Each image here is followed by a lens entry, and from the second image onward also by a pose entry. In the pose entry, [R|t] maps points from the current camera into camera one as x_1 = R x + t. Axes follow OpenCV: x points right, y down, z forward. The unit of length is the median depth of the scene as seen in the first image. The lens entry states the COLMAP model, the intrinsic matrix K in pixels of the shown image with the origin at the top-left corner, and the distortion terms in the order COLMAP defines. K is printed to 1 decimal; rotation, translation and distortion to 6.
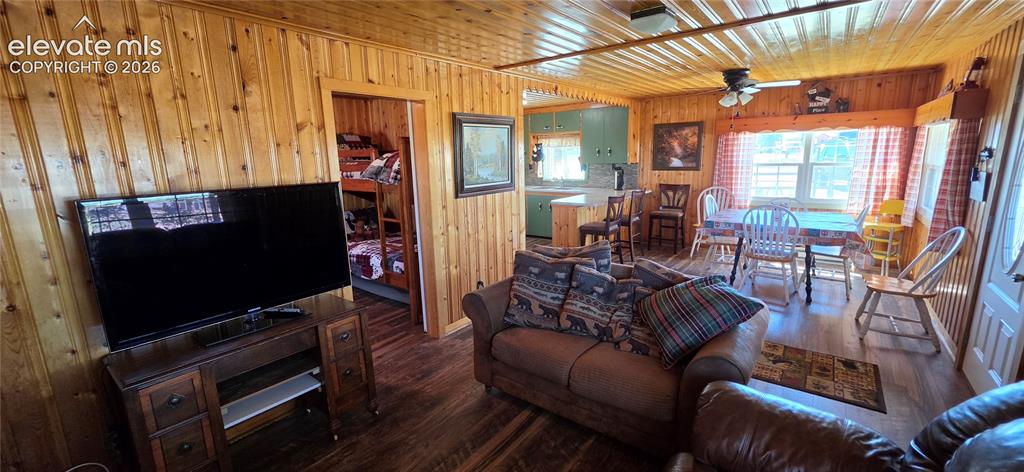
lens RADIAL K [[410.0, 0, 515.0], [0, 410.0, 233.7], [0, 0, 1]] dist [-0.004115, 0.001197]
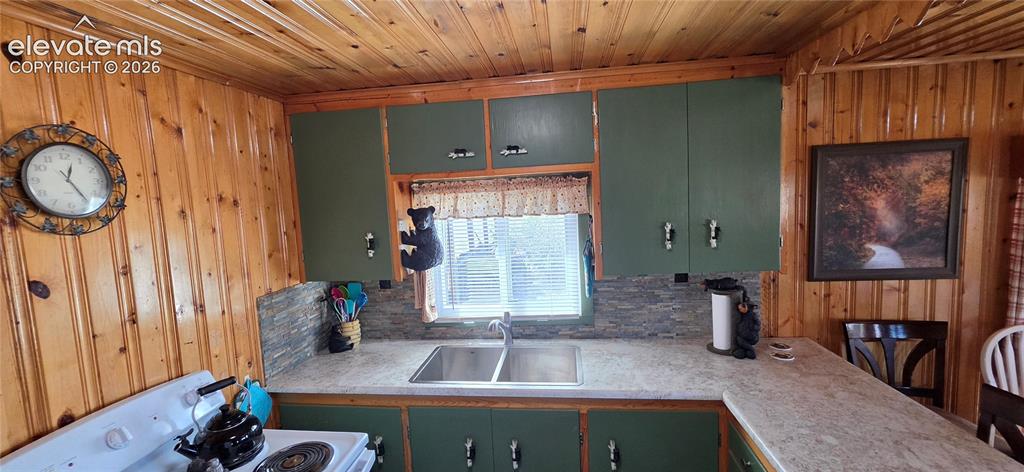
lens RADIAL K [[410.0, 0, 515.0], [0, 410.0, 233.7], [0, 0, 1]] dist [-0.004115, 0.001197]
pose [[0.863774, -0.061425, 0.500121, -0.048040], [0.121988, 0.988508, -0.089279, -0.249504], [-0.488890, 0.138126, 0.861341, 1.068035]]
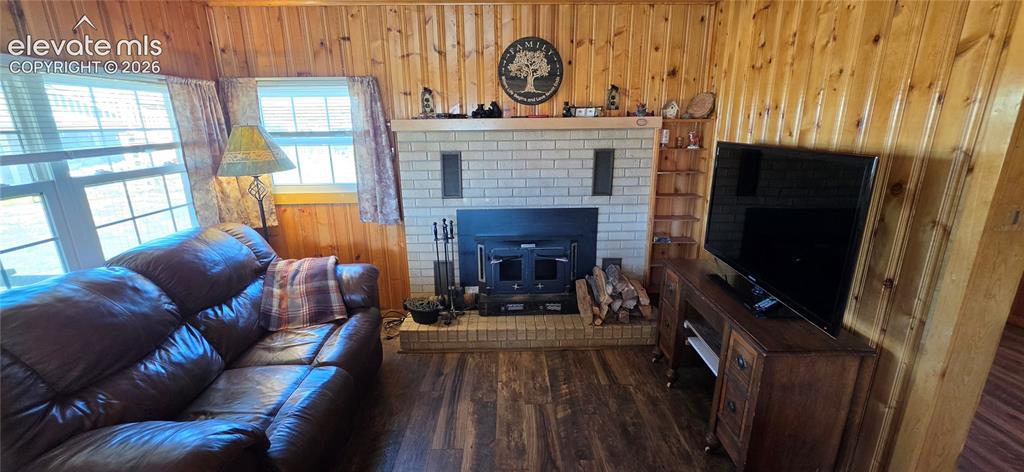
lens RADIAL K [[410.0, 0, 515.0], [0, 410.0, 233.7], [0, 0, 1]] dist [-0.004115, 0.001197]
pose [[-0.784805, 0.195229, -0.588189, 0.132340], [-0.089643, 0.903345, 0.419443, -0.104112], [0.613225, 0.381908, -0.691449, 0.532804]]
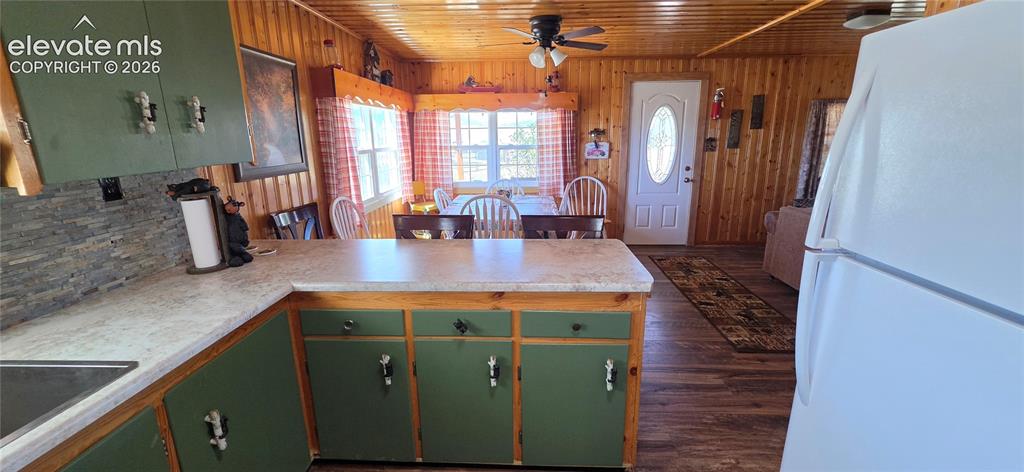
lens RADIAL K [[410.0, 0, 515.0], [0, 410.0, 233.7], [0, 0, 1]] dist [-0.004115, 0.001197]
pose [[-0.575119, -0.159988, 0.802273, -0.082721], [0.184791, 0.929936, 0.317916, -0.232796], [-0.796926, 0.331092, -0.505260, 1.299074]]
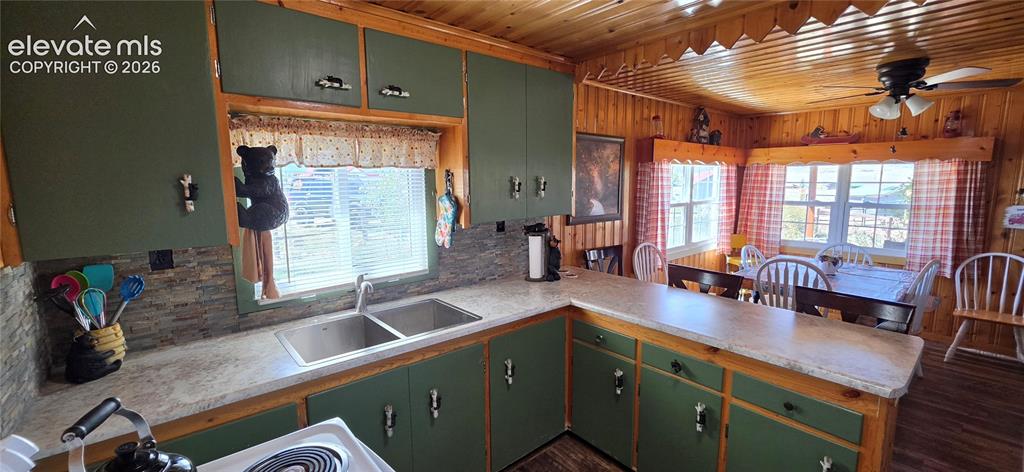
lens RADIAL K [[413.5, 0, 517.7], [0, 413.5, 233.5], [0, 0, 1]] dist [-0.003144, 0.000375]
pose [[0.204789, -0.100366, 0.973647, -0.196962], [0.188933, 0.980075, 0.061290, -0.241699], [-0.960399, 0.171403, 0.219671, 1.232610]]
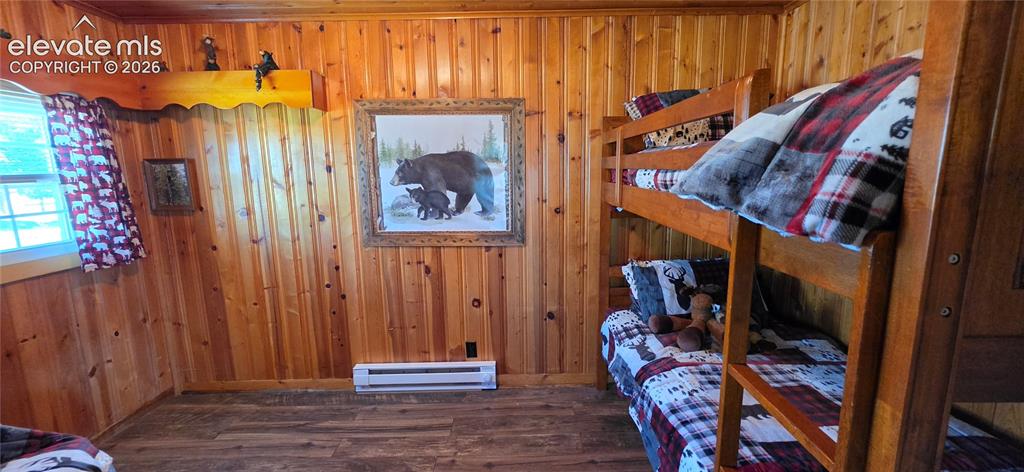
lens RADIAL K [[413.5, 0, 517.7], [0, 413.5, 233.5], [0, 0, 1]] dist [-0.003144, 0.000375]
pose [[0.609085, 0.141256, -0.780424, -0.173593], [-0.154659, 0.986275, 0.057810, -0.082346], [0.777879, 0.085488, 0.622572, 0.568513]]
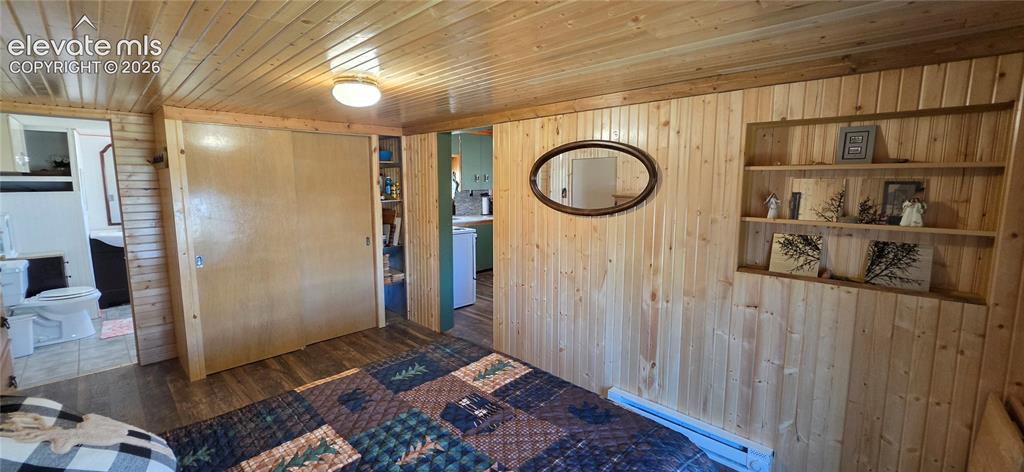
lens RADIAL K [[410.0, 0, 515.0], [0, 410.0, 233.7], [0, 0, 1]] dist [-0.004115, 0.001197]
pose [[0.123198, -0.098064, 0.987525, -1.050336], [0.190170, 0.978996, 0.073492, -0.163189], [-0.973990, 0.178744, 0.139260, 1.055949]]
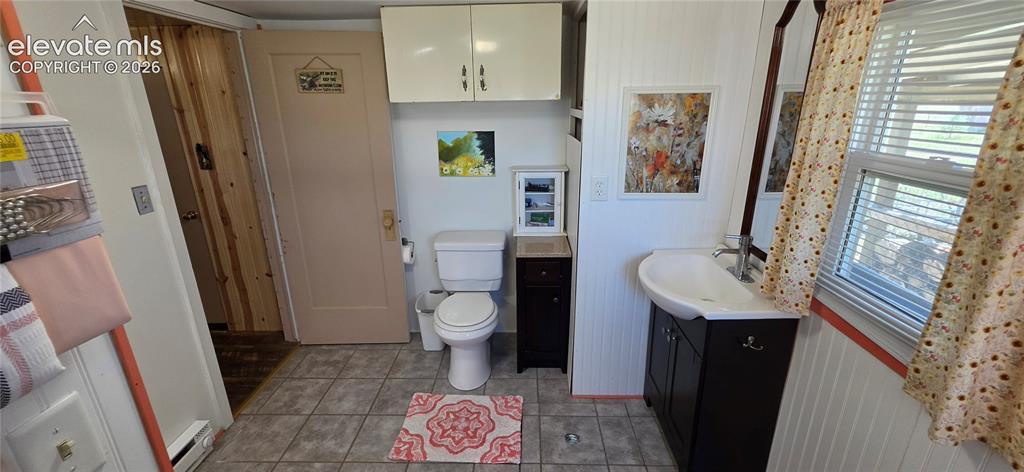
lens RADIAL K [[410.0, 0, 515.0], [0, 410.0, 233.7], [0, 0, 1]] dist [-0.004115, 0.001197]
pose [[0.583126, 0.269863, -0.766250, -0.023639], [-0.164918, 0.962897, 0.213614, -0.352093], [0.795466, 0.001805, 0.605996, 1.776023]]
